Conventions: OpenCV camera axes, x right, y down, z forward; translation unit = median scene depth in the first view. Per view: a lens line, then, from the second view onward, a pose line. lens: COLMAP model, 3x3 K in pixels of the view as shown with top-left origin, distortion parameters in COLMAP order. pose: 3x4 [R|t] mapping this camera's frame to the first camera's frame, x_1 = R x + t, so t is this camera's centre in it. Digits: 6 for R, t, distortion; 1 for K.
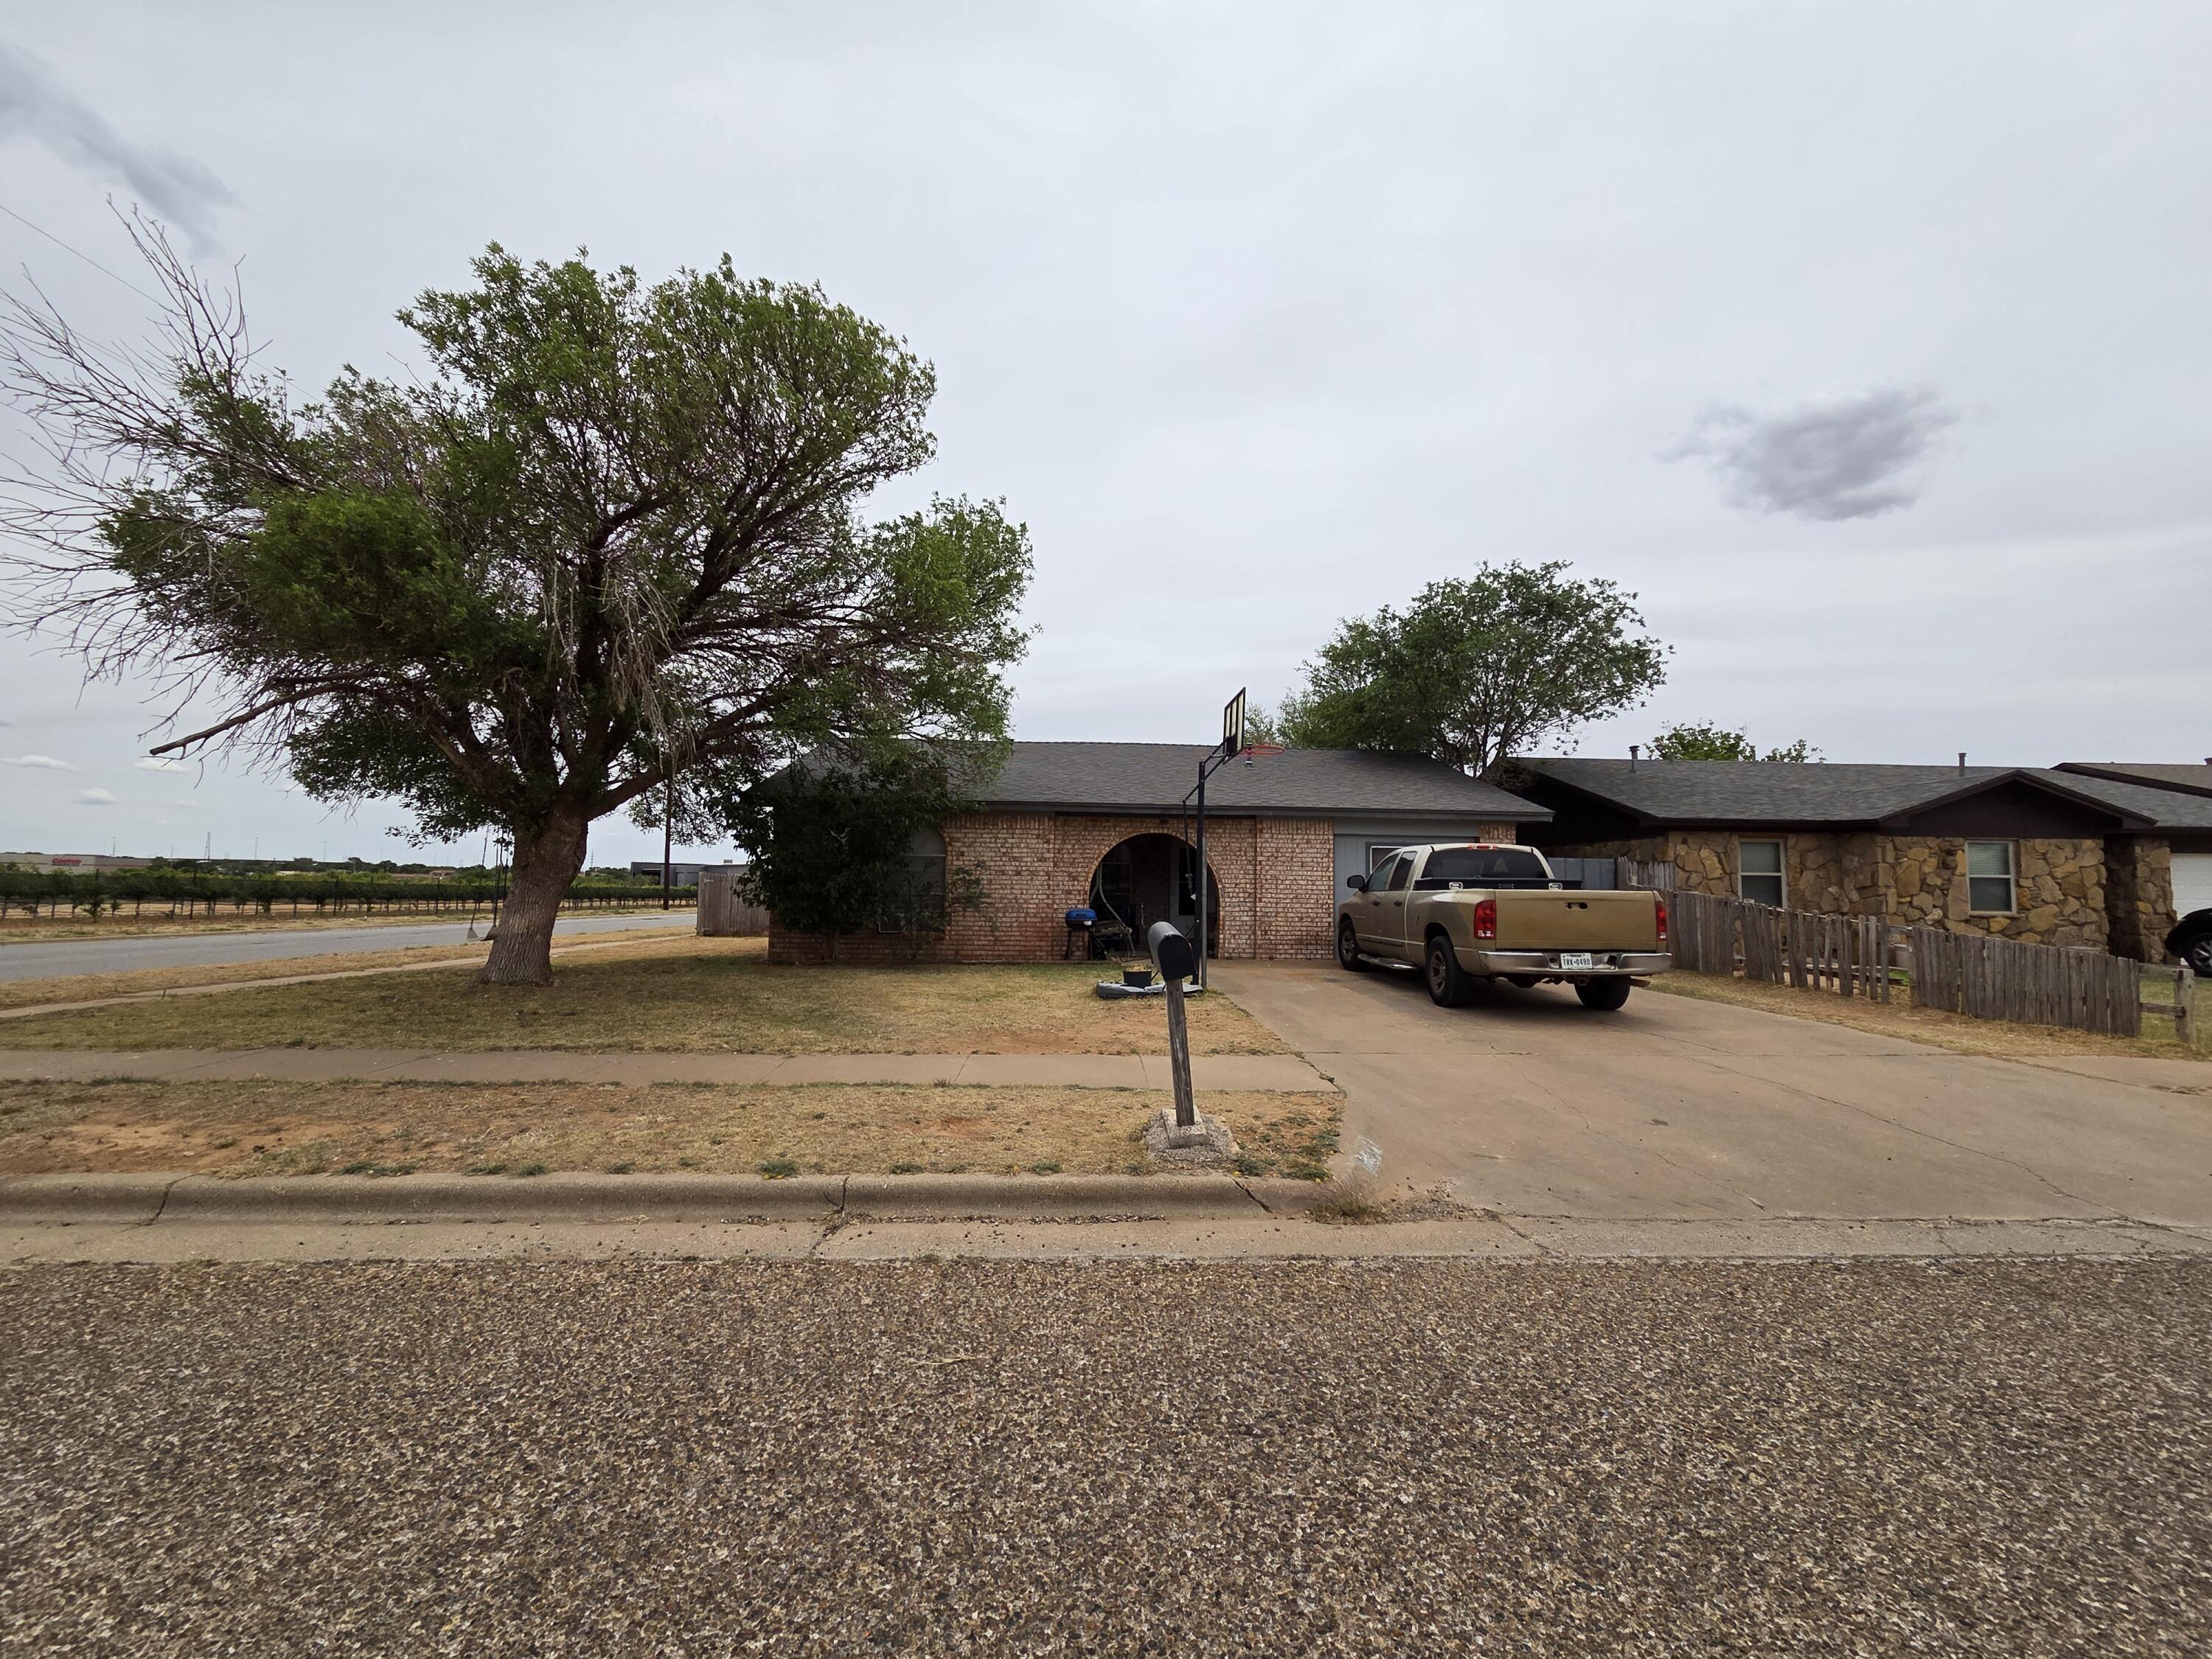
lens RADIAL K [[901.5, 0, 1112.4], [0, 901.5, 797.3], [0, 0, 1]] dist [0.004495, -0.002136]
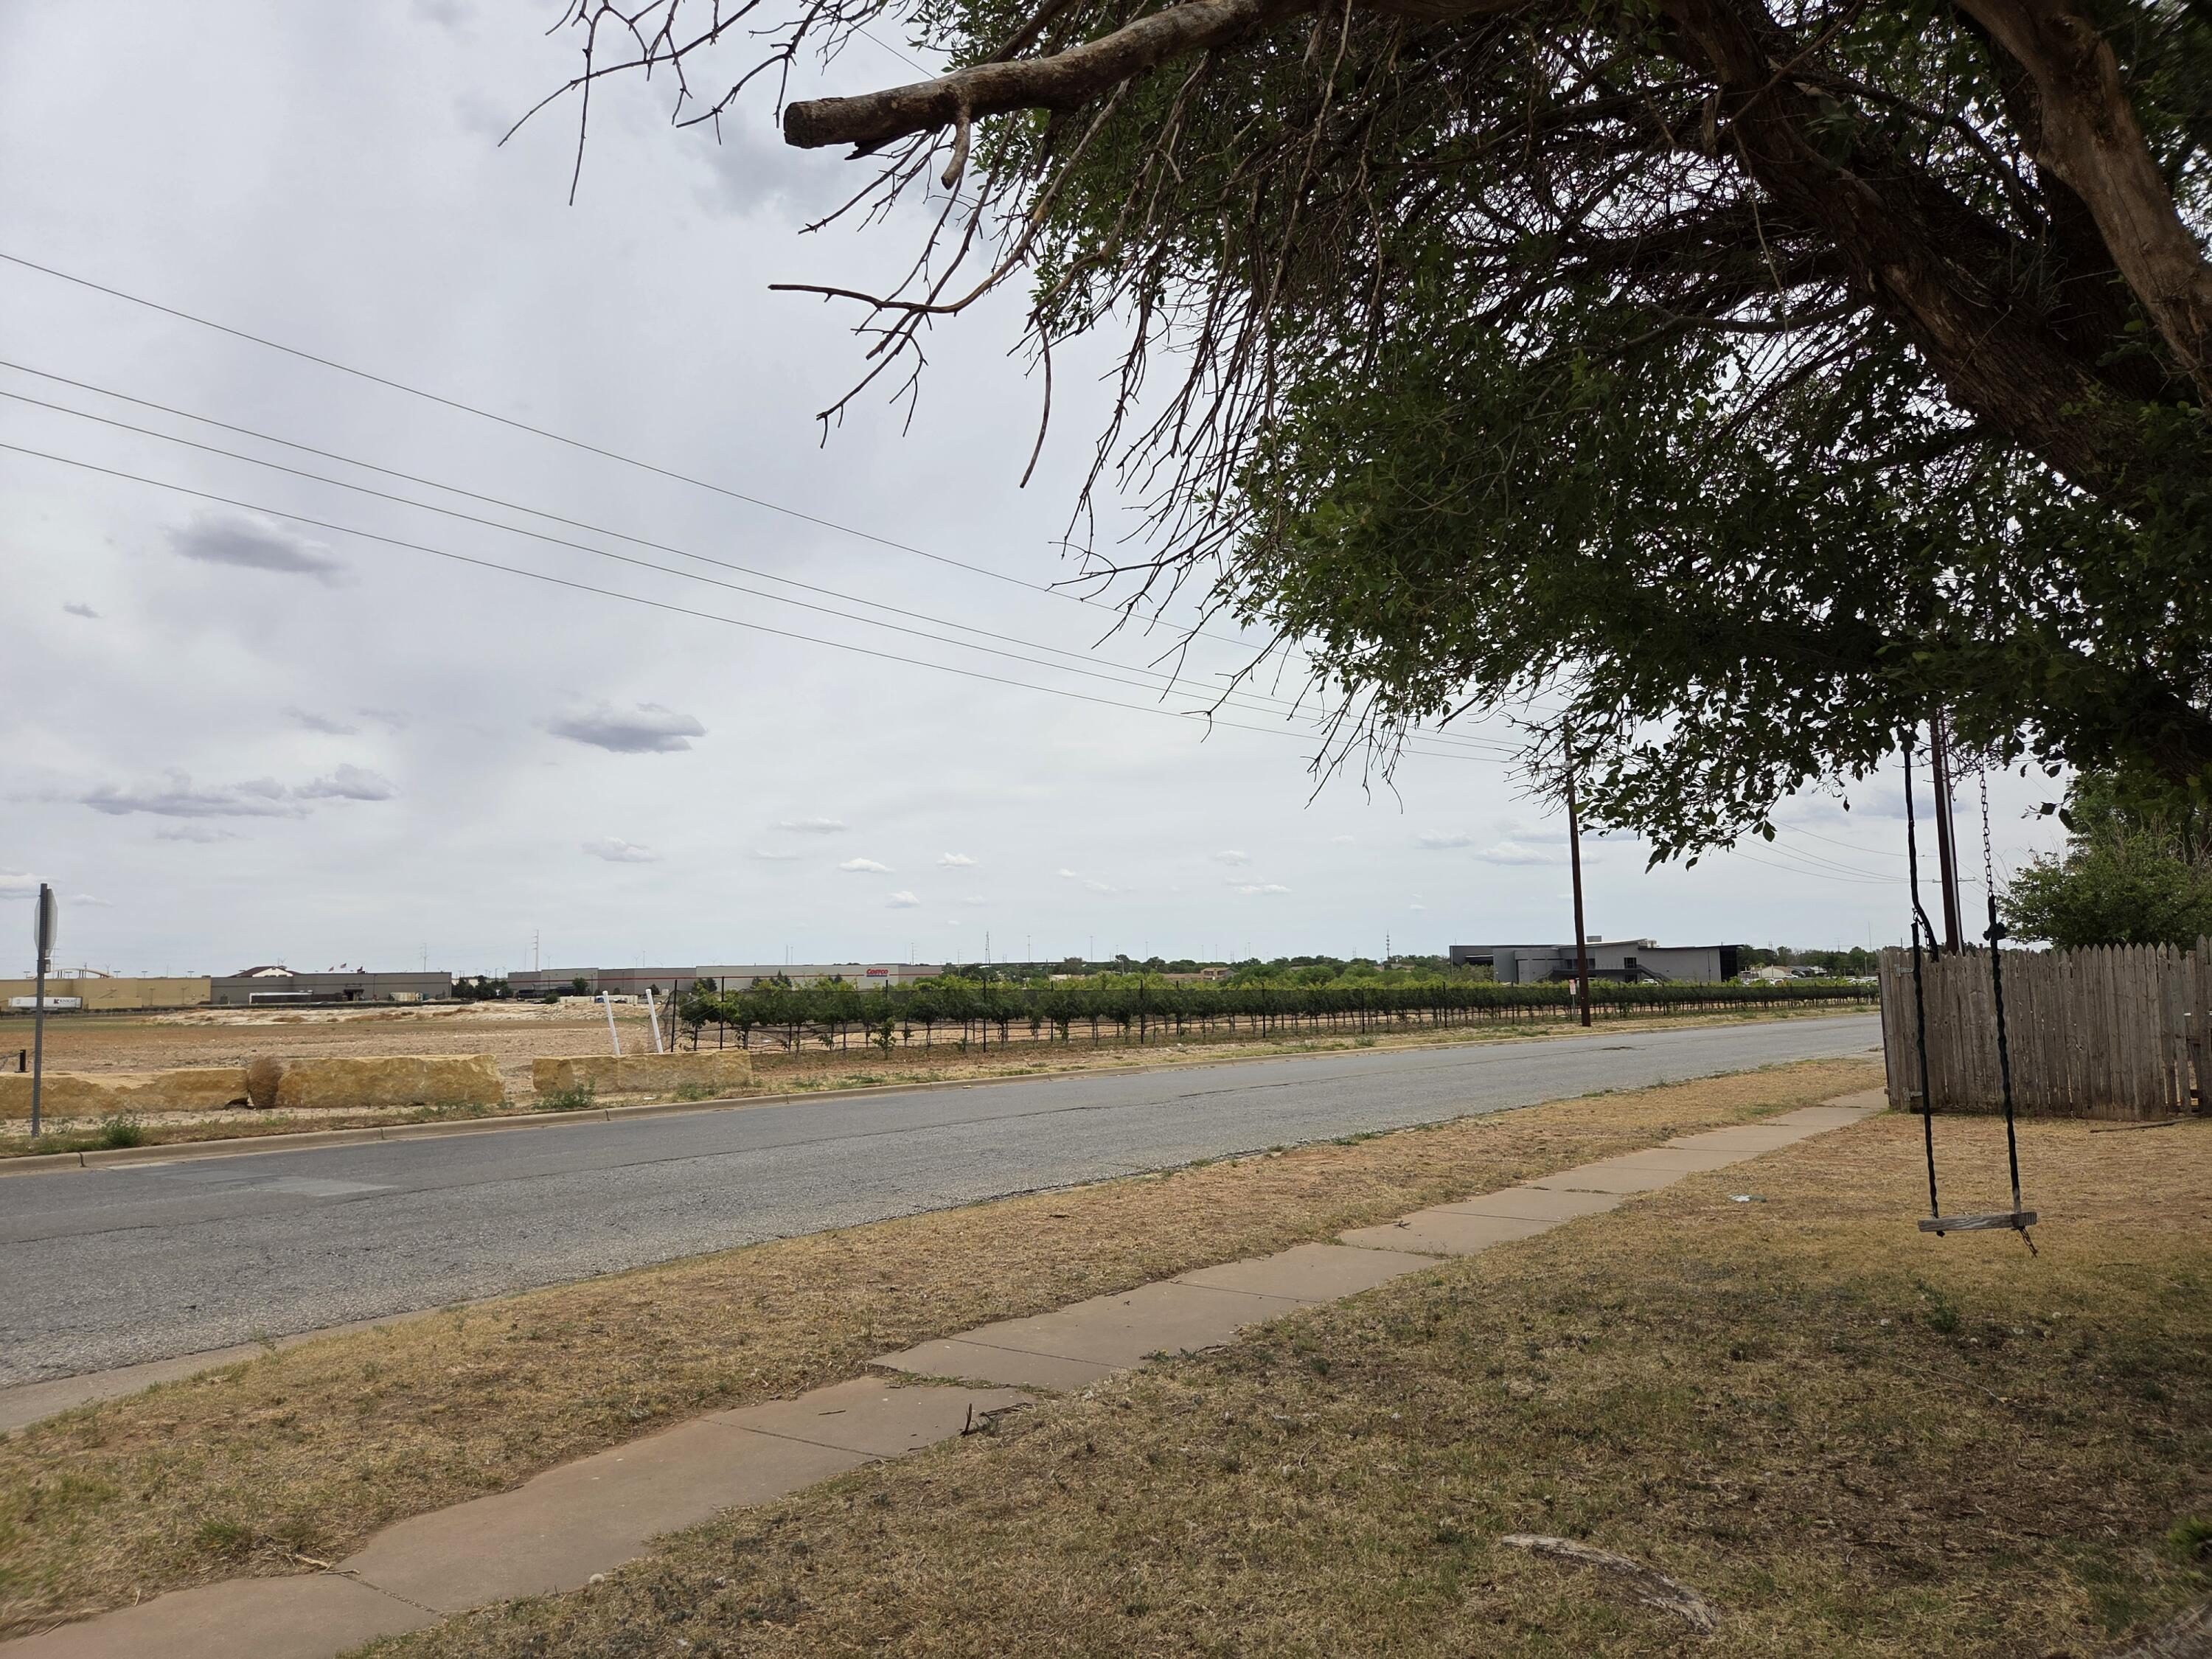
lens RADIAL K [[1477.8, 0, 1109.9], [0, 1477.8, 840.7], [0, 0, 1]] dist [0.061120, -0.051199]
pose [[0.763316, -0.087168, -0.640118, -0.422616], [0.091662, 0.995444, -0.026251, 0.030965], [0.639490, -0.038636, 0.767828, 0.404651]]
